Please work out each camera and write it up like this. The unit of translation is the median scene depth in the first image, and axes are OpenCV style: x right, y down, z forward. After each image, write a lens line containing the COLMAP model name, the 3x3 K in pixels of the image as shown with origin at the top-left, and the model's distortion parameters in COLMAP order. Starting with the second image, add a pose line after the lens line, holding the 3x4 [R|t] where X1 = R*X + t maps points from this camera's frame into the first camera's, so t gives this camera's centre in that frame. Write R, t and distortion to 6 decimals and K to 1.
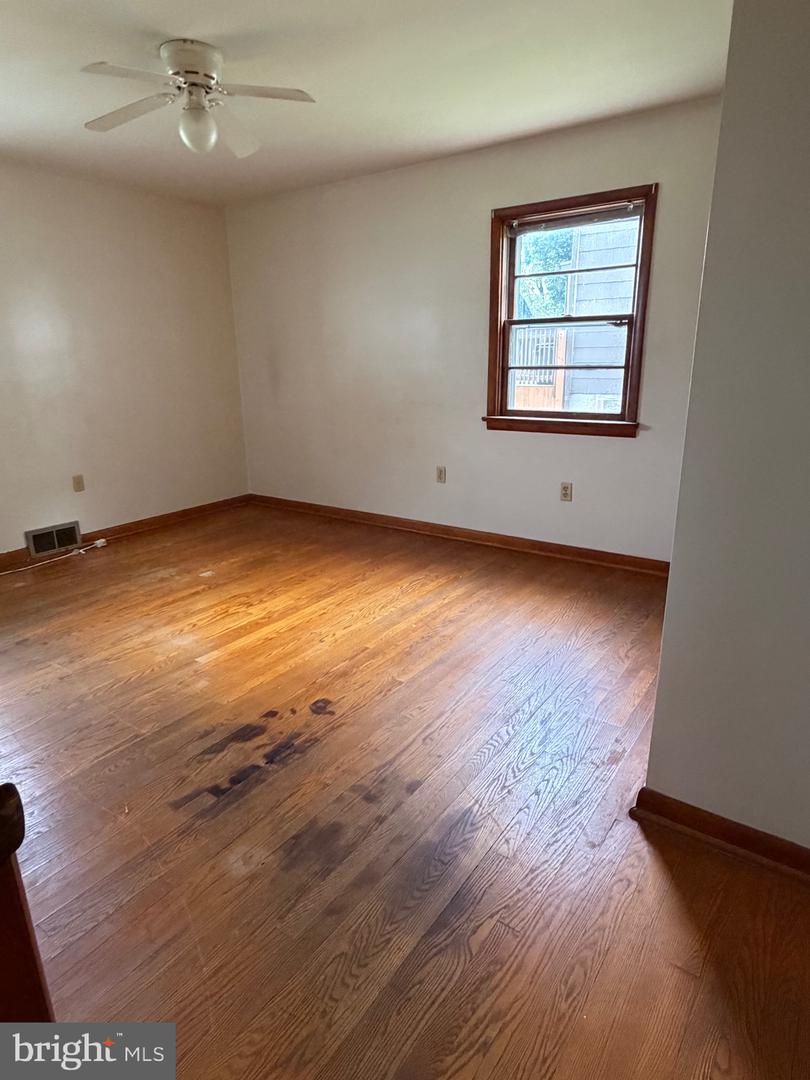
lens RADIAL K [[622.8, 0, 403.7], [0, 622.8, 543.1], [0, 0, 1]] dist [0.002033, 0.003065]
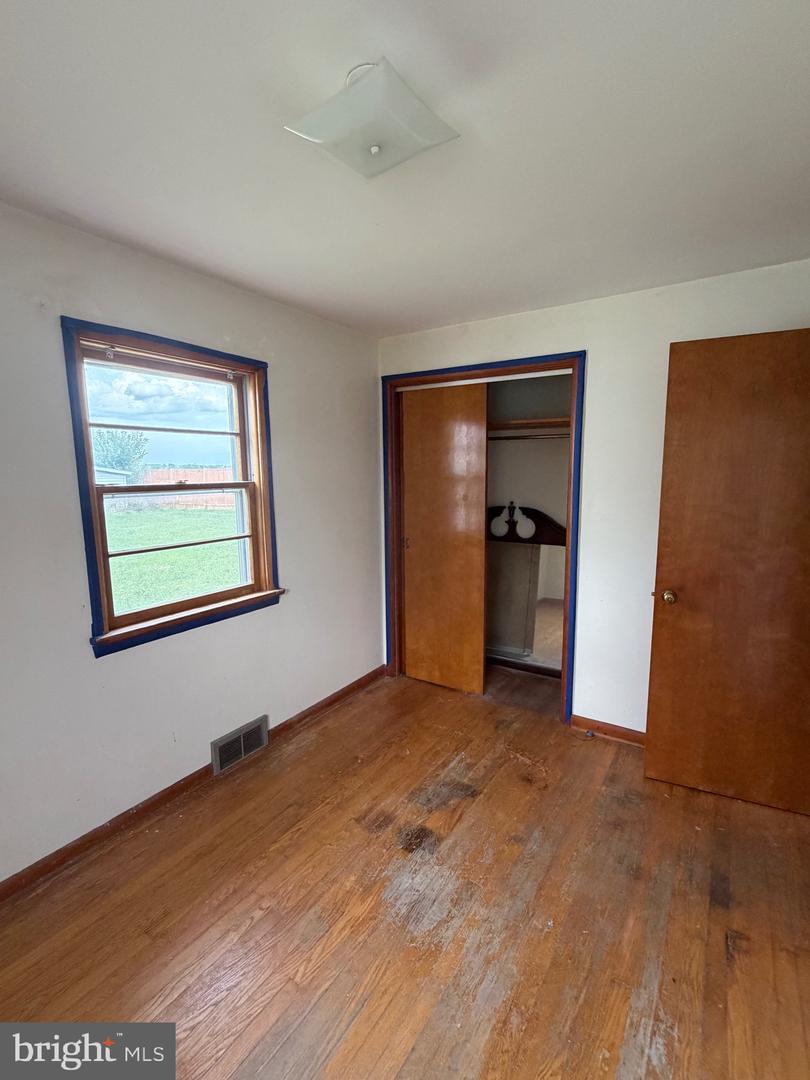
lens RADIAL K [[496.9, 0, 405.0], [0, 496.9, 540.0], [0, 0, 1]] dist [0.011735, -0.000966]
pose [[-0.042613, -0.120522, 0.991796, -0.567091], [0.301229, 0.944953, 0.127772, -0.434045], [-0.952599, 0.304202, -0.003963, 1.124901]]
